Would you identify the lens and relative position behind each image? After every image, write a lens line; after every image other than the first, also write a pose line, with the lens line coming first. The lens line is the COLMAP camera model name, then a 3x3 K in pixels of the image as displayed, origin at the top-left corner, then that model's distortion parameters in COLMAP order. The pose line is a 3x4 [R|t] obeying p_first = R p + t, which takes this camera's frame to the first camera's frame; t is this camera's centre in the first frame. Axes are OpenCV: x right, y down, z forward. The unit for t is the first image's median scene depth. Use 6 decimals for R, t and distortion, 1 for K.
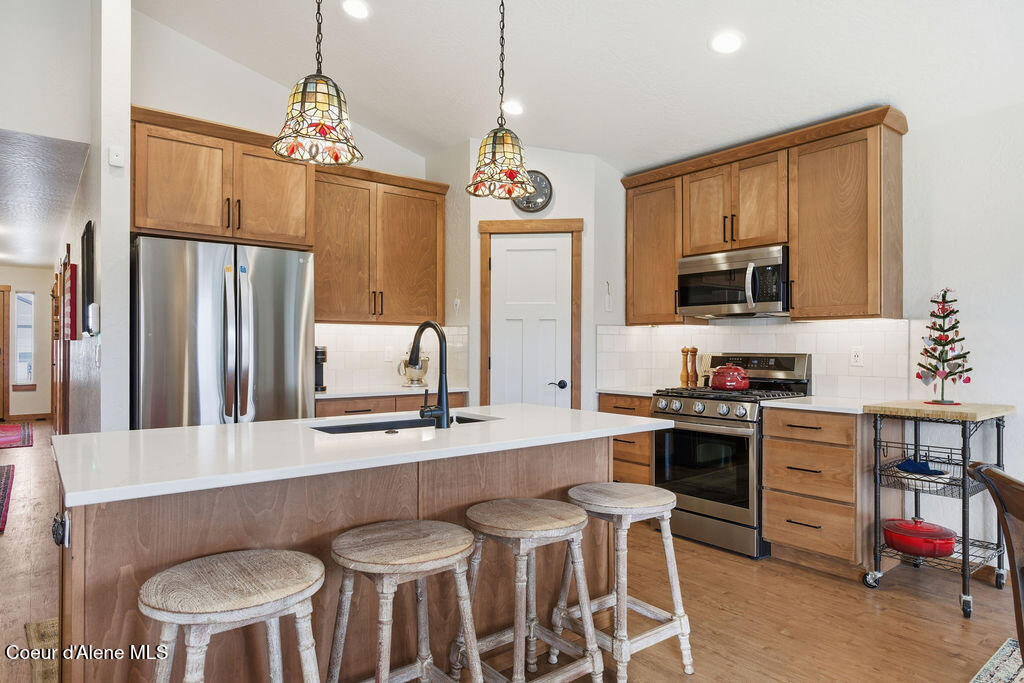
lens RADIAL K [[616.6, 0, 511.0], [0, 616.6, 344.9], [0, 0, 1]] dist [-0.001625, 0.000471]
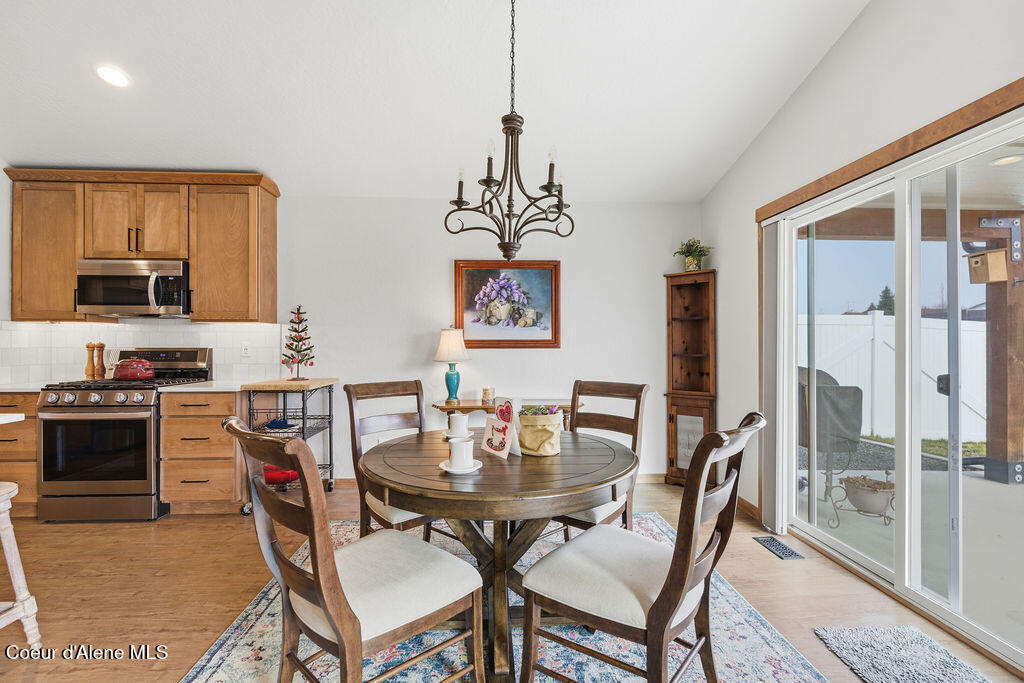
lens RADIAL K [[459.0, 0, 510.1], [0, 459.0, 339.9], [0, 0, 1]] dist [0.001269, 0.000619]
pose [[0.582168, 0.004230, 0.813057, 0.073156], [-0.002523, 0.999991, -0.003396, -0.000860], [-0.813065, -0.000074, 0.582174, -0.079117]]
